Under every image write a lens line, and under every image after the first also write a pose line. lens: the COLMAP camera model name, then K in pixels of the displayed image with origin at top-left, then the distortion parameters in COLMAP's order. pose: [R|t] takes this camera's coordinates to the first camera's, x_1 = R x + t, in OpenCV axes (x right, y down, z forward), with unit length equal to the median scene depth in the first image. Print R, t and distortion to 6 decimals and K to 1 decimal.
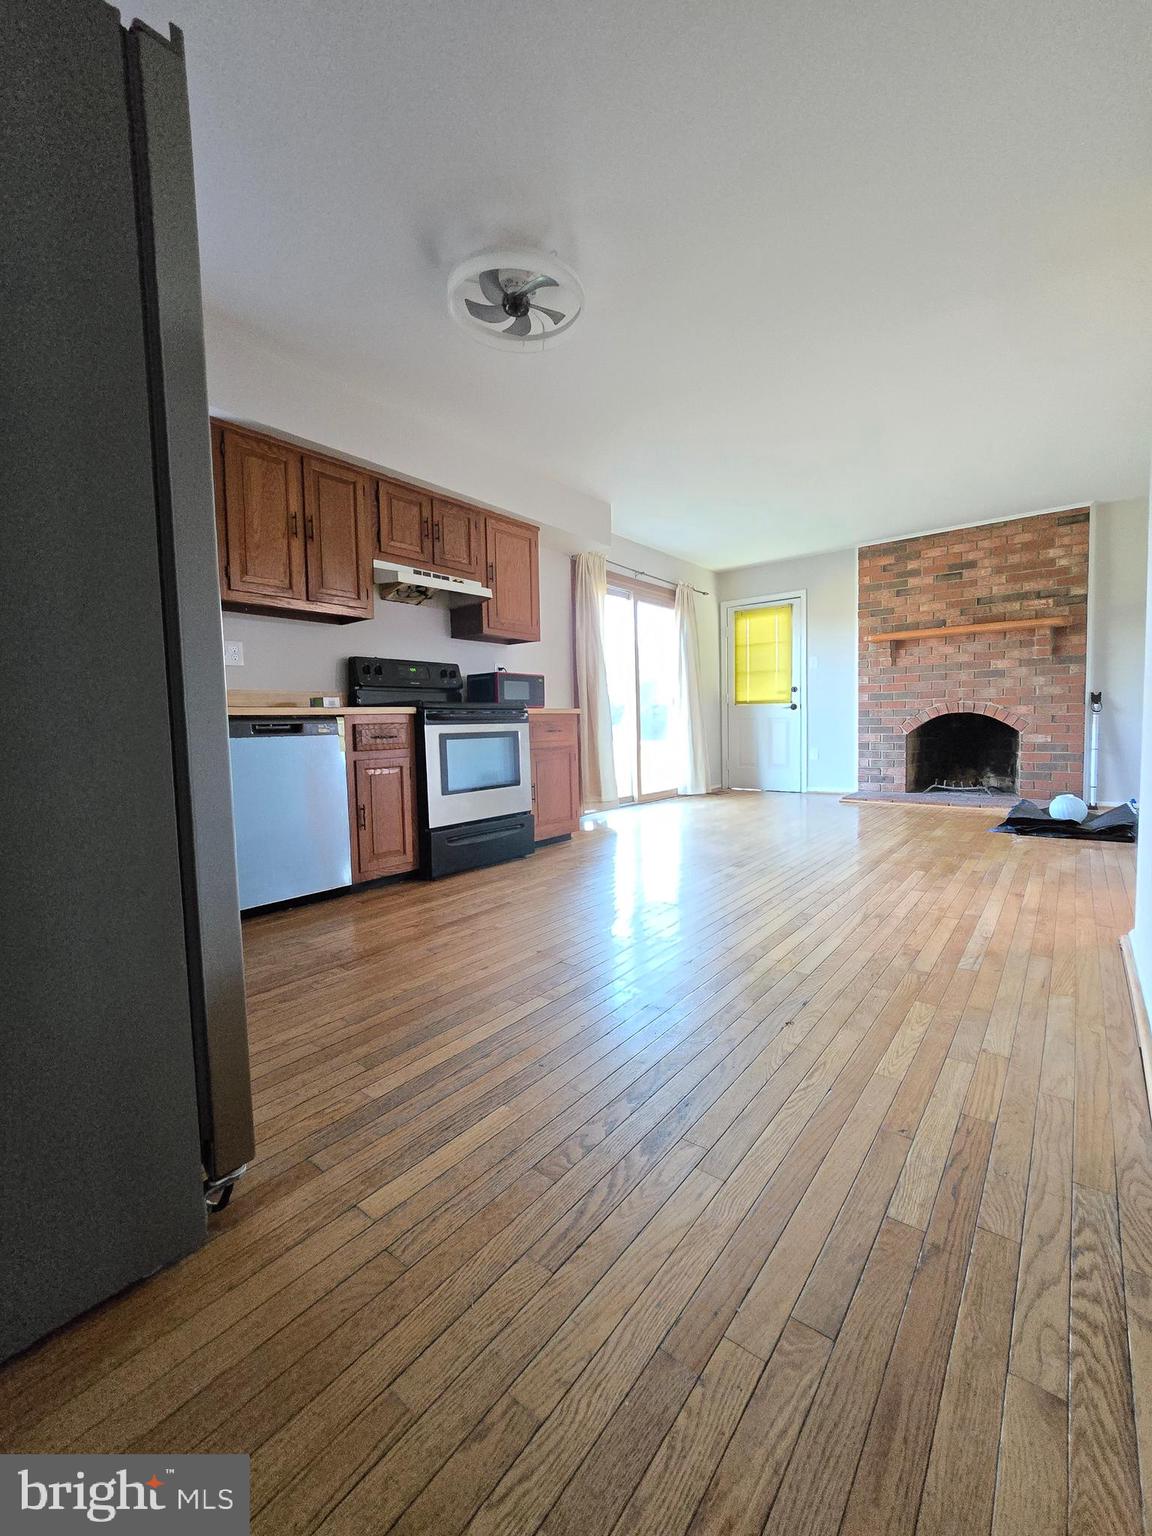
lens RADIAL K [[627.1, 0, 576.0], [0, 627.1, 768.0], [0, 0, 1]] dist [-0.014245, 0.005096]
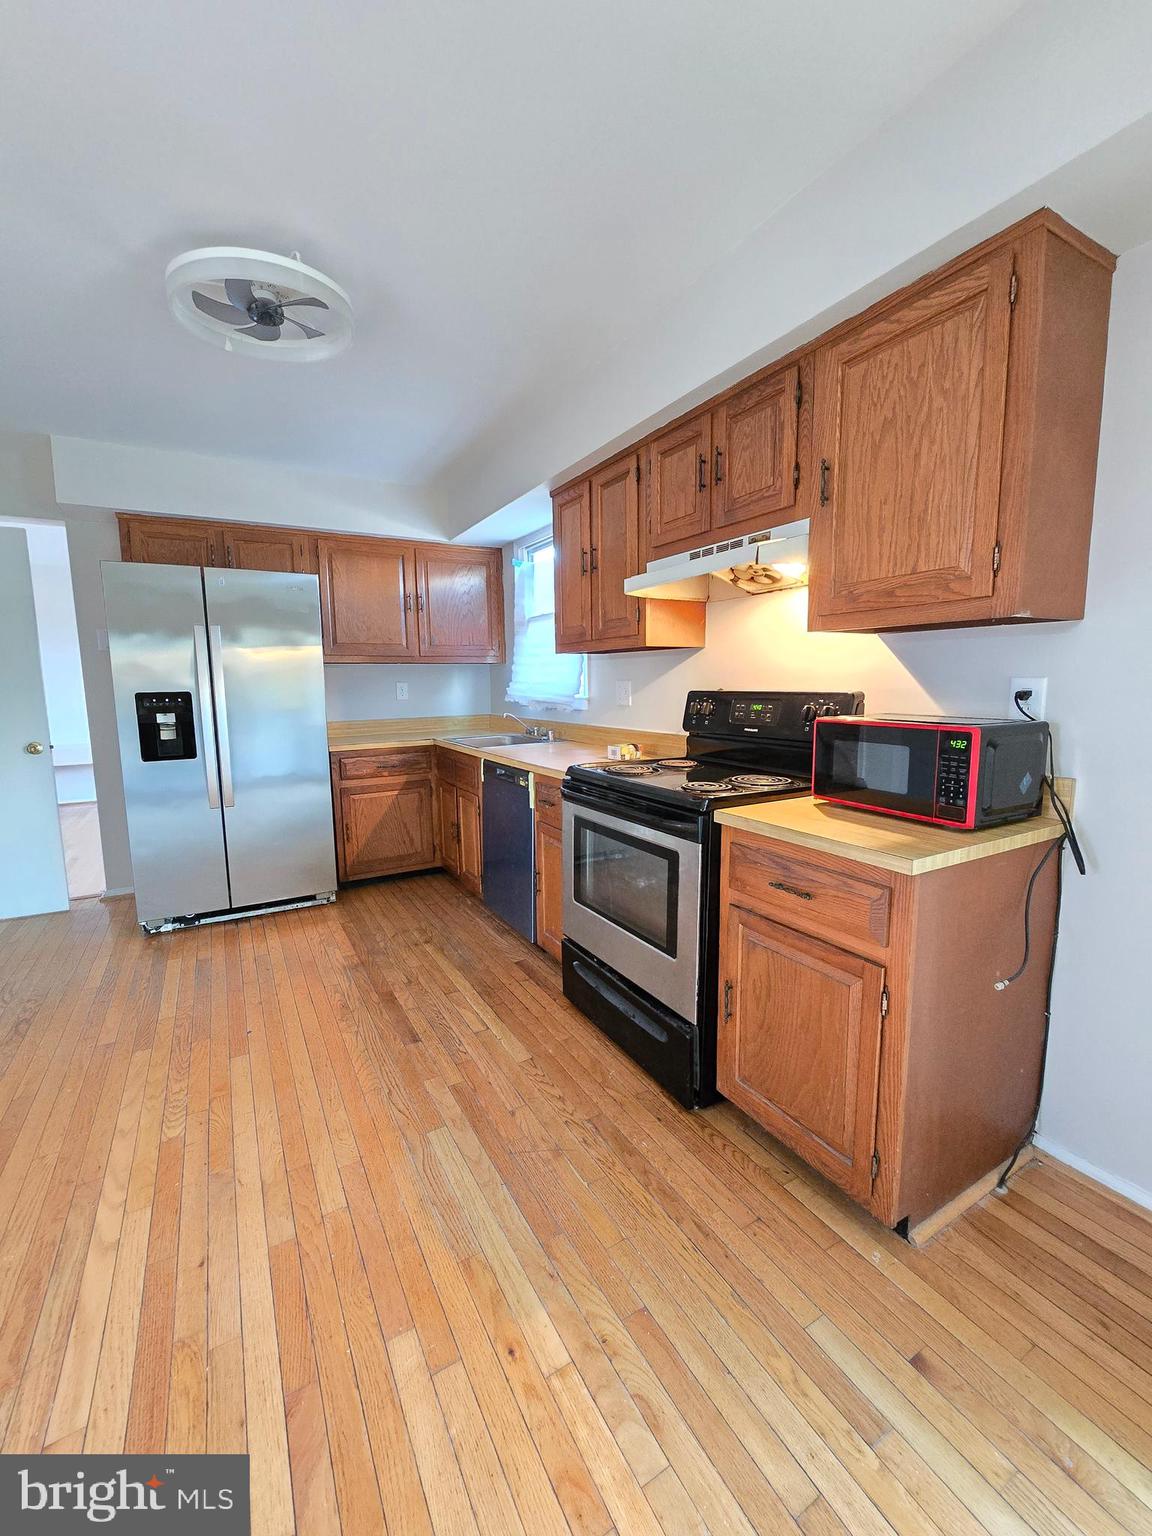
lens RADIAL K [[627.1, 0, 576.0], [0, 627.1, 768.0], [0, 0, 1]] dist [-0.014245, 0.005096]
pose [[-0.369232, 0.153234, -0.916617, 0.432753], [-0.049529, 0.981666, 0.184060, -0.243652], [0.928016, 0.113360, -0.354873, 1.280284]]
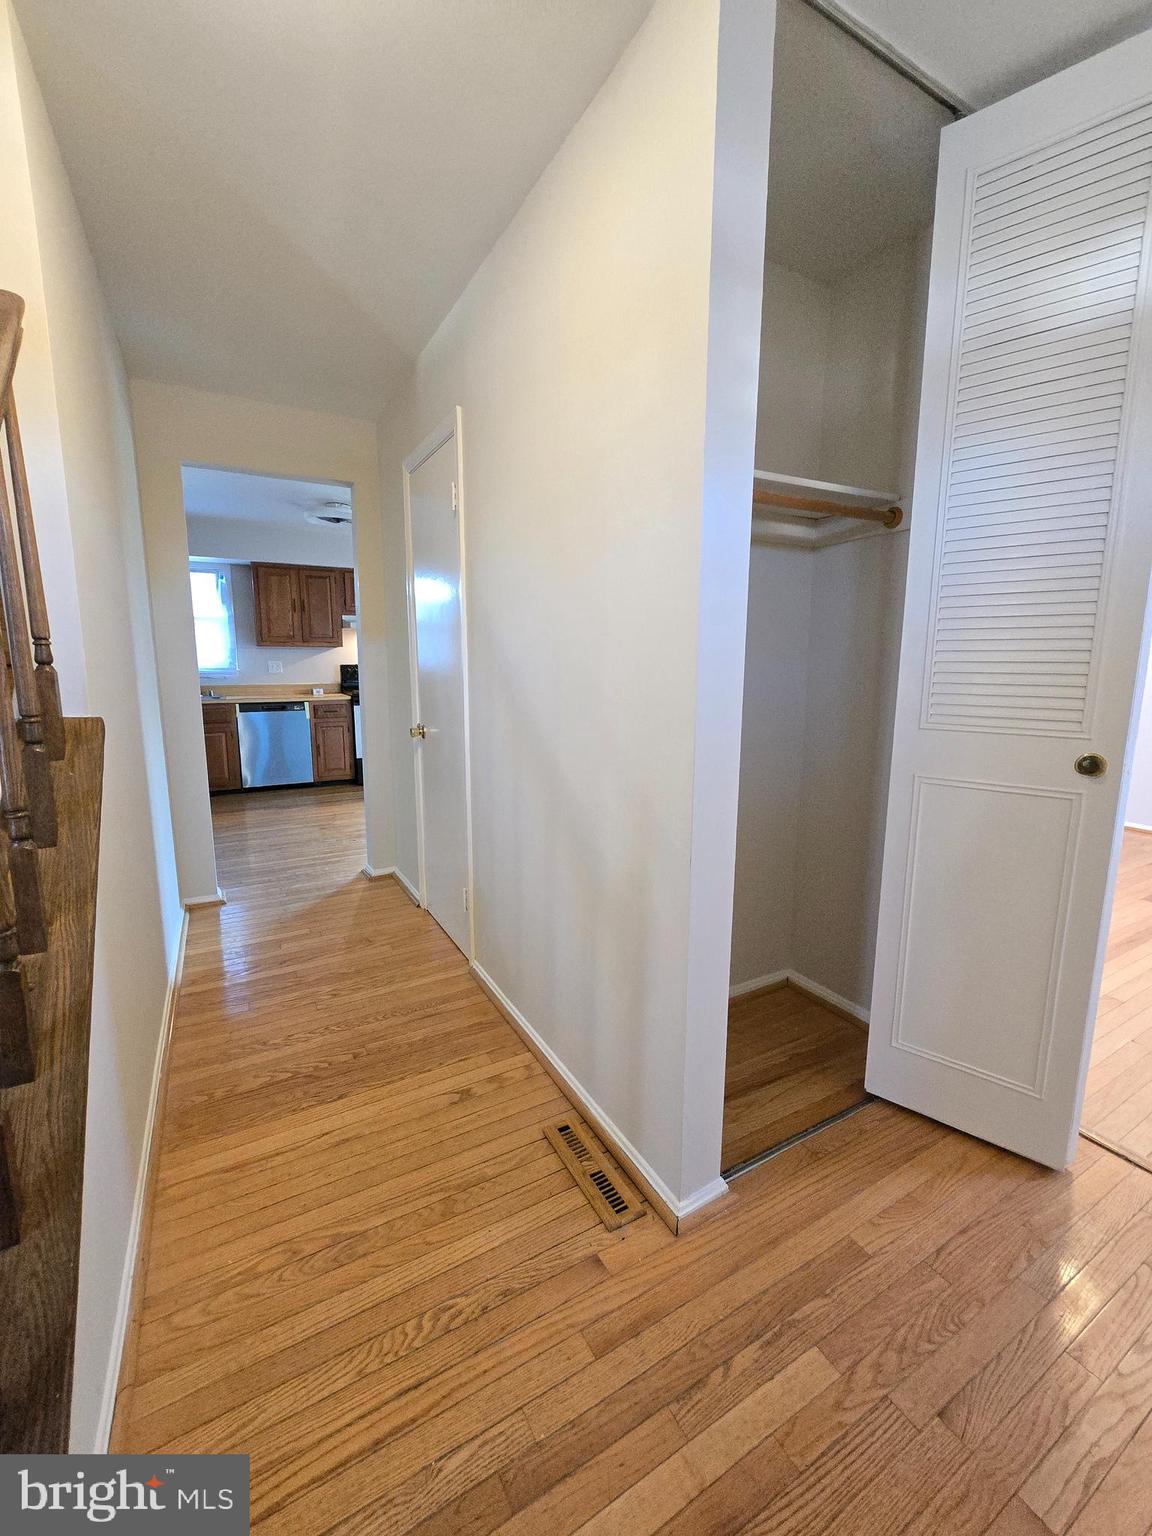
lens RADIAL K [[627.1, 0, 576.0], [0, 627.1, 768.0], [0, 0, 1]] dist [-0.014245, 0.005096]
pose [[0.929338, 0.080504, -0.360348, 1.117603], [-0.044147, 0.993168, 0.108025, -0.116569], [0.366583, -0.084483, 0.926542, -0.566984]]
